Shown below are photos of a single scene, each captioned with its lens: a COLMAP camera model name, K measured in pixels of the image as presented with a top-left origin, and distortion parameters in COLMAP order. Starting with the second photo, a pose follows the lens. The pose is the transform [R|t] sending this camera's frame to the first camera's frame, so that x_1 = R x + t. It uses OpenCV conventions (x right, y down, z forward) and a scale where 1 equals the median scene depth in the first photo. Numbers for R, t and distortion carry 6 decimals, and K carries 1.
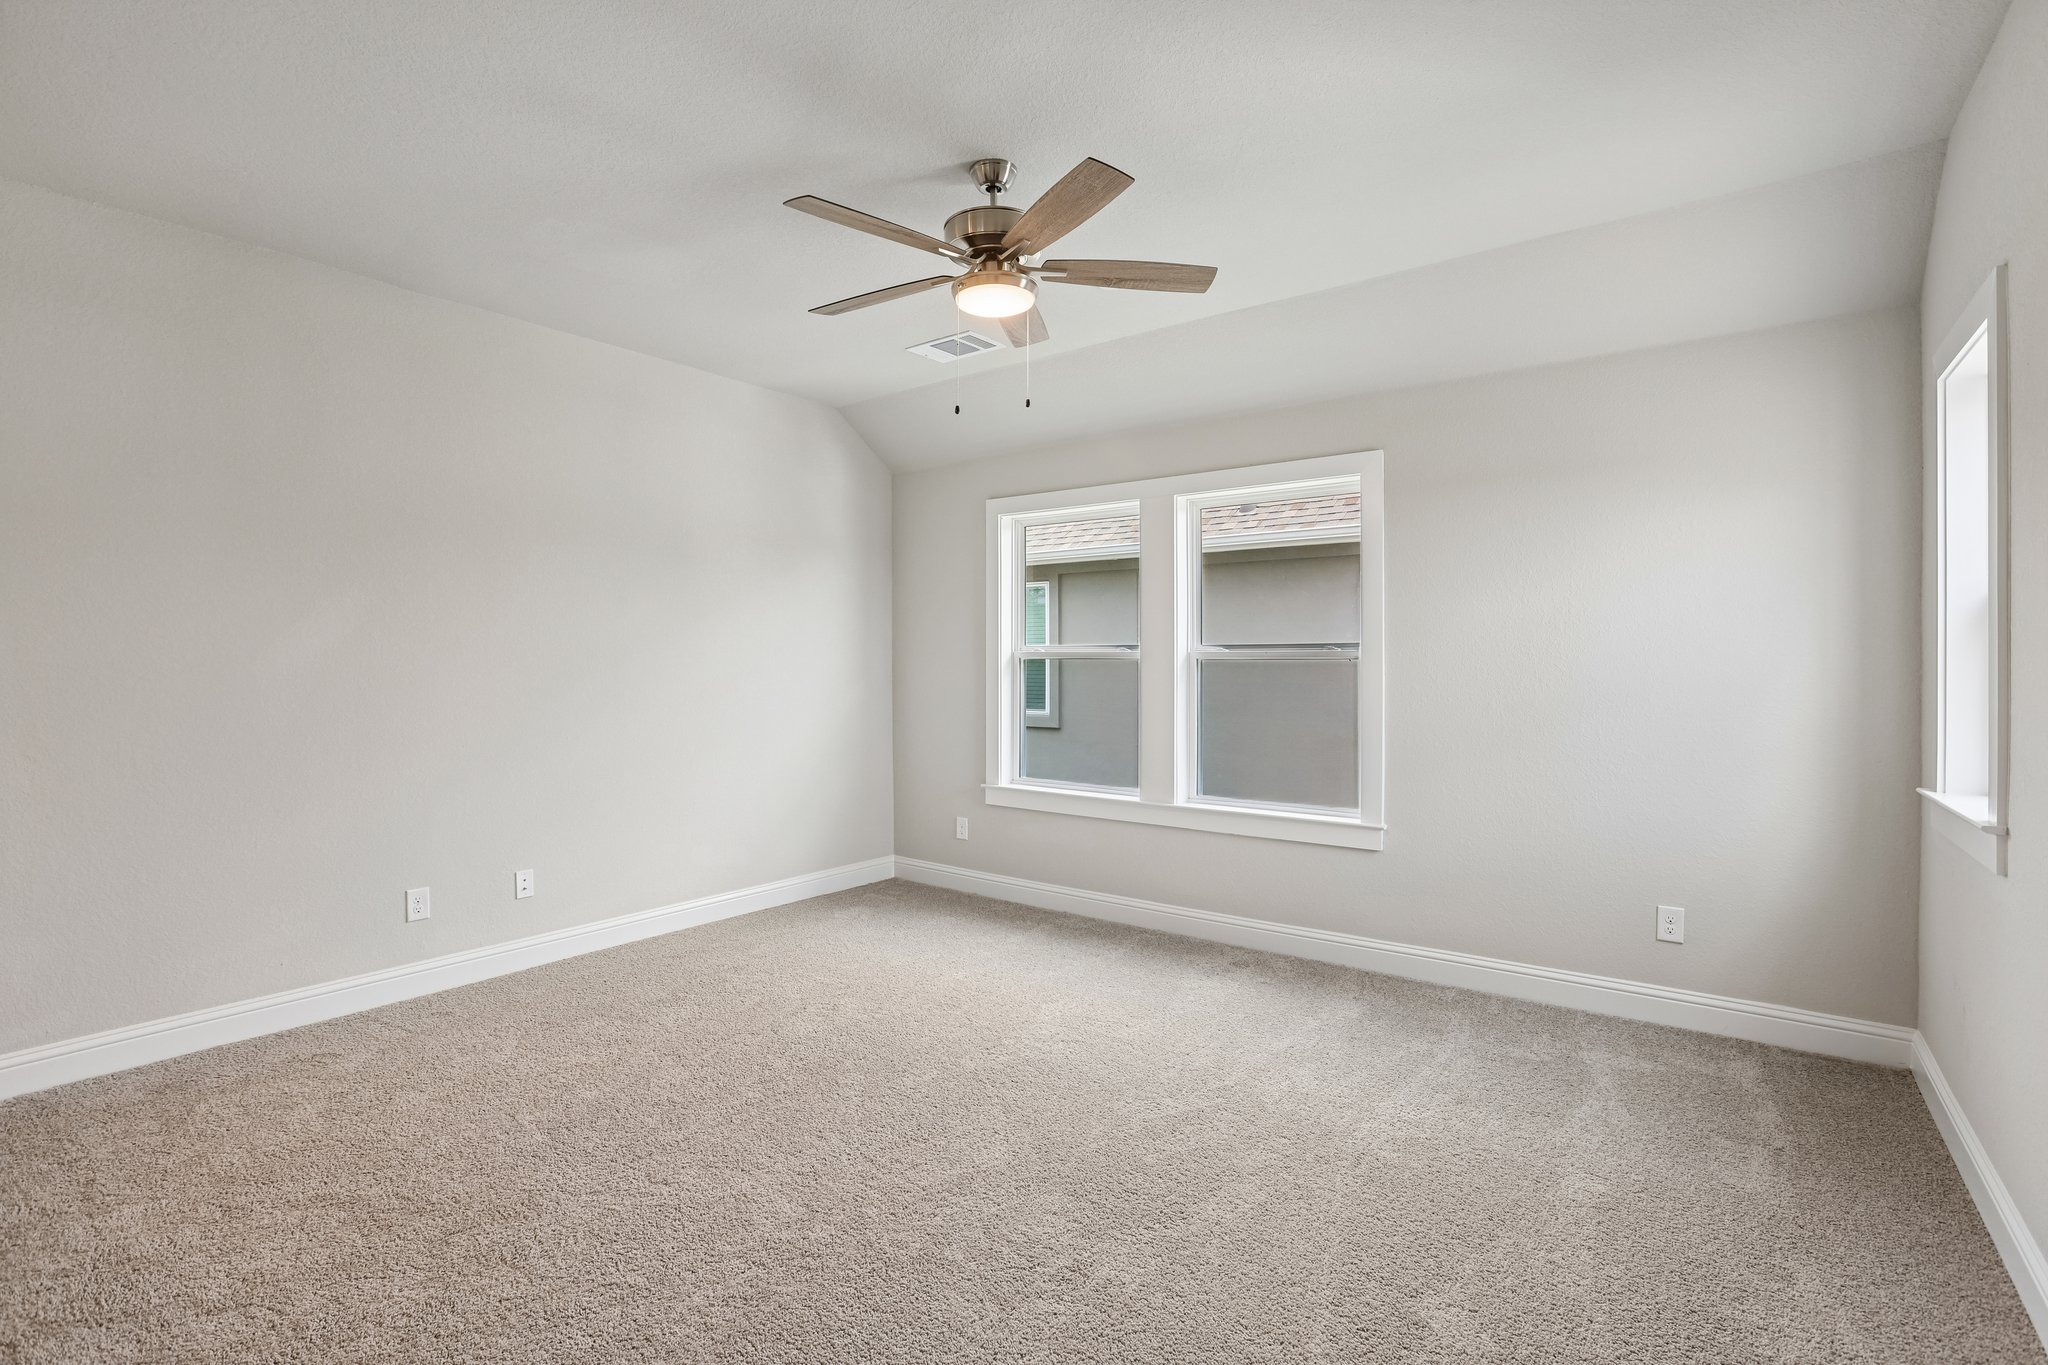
lens RADIAL K [[925.6, 0, 1037.0], [0, 925.6, 675.0], [0, 0, 1]] dist [-0.049231, 0.013771]
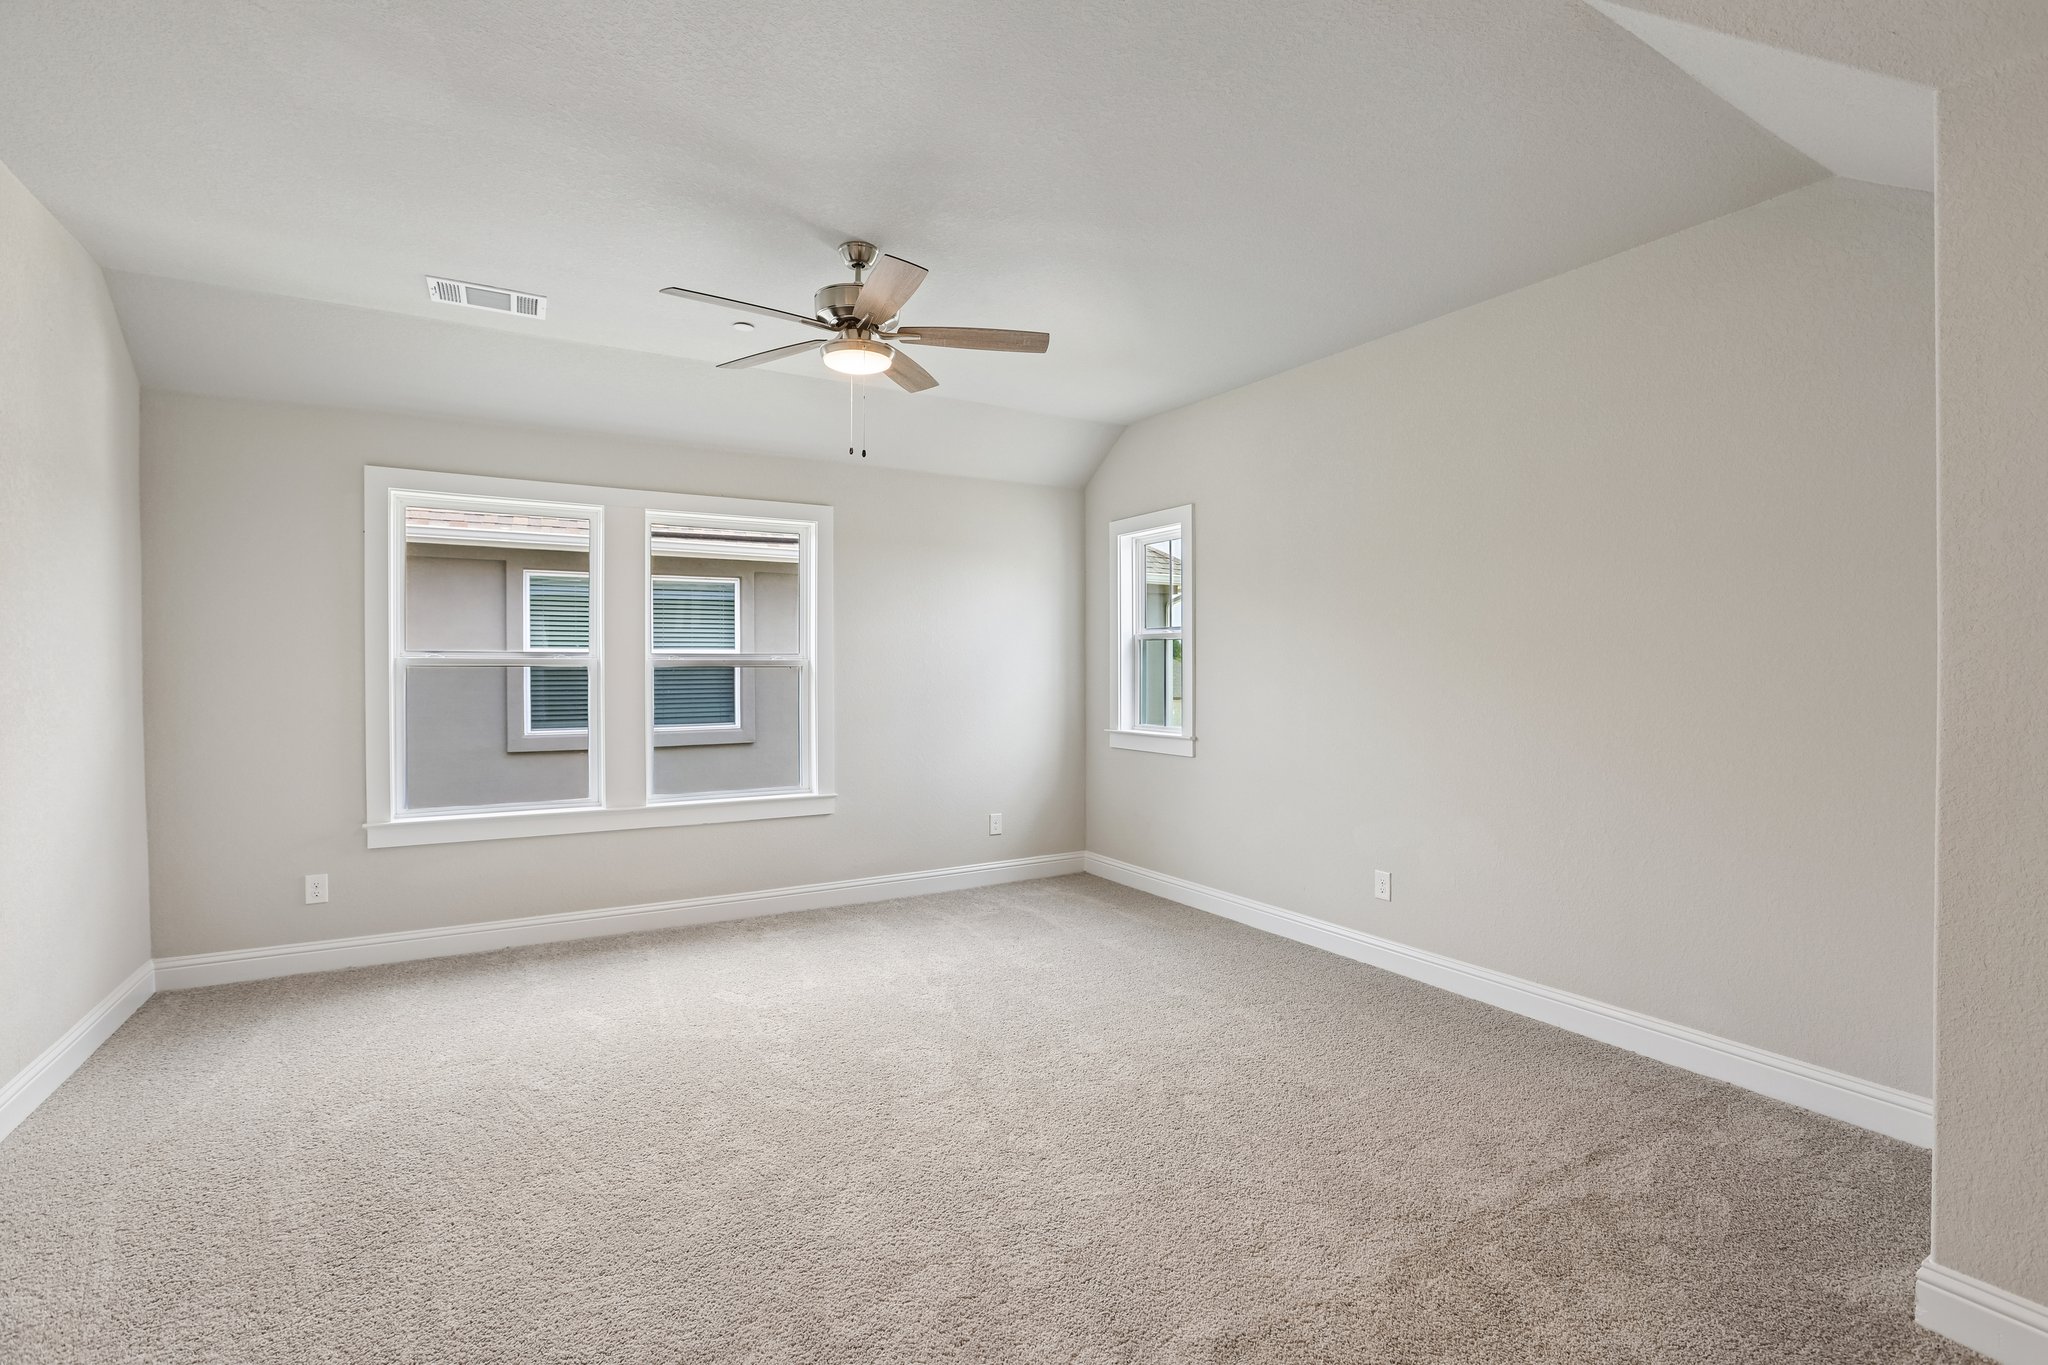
lens RADIAL K [[925.6, 0, 1033.4], [0, 925.6, 682.2], [0, 0, 1]] dist [-0.049231, 0.013771]
pose [[0.380382, -0.016811, 0.924677, -0.661419], [0.012573, 0.999836, 0.013005, -0.007157], [-0.924744, 0.006679, 0.380531, 0.214576]]
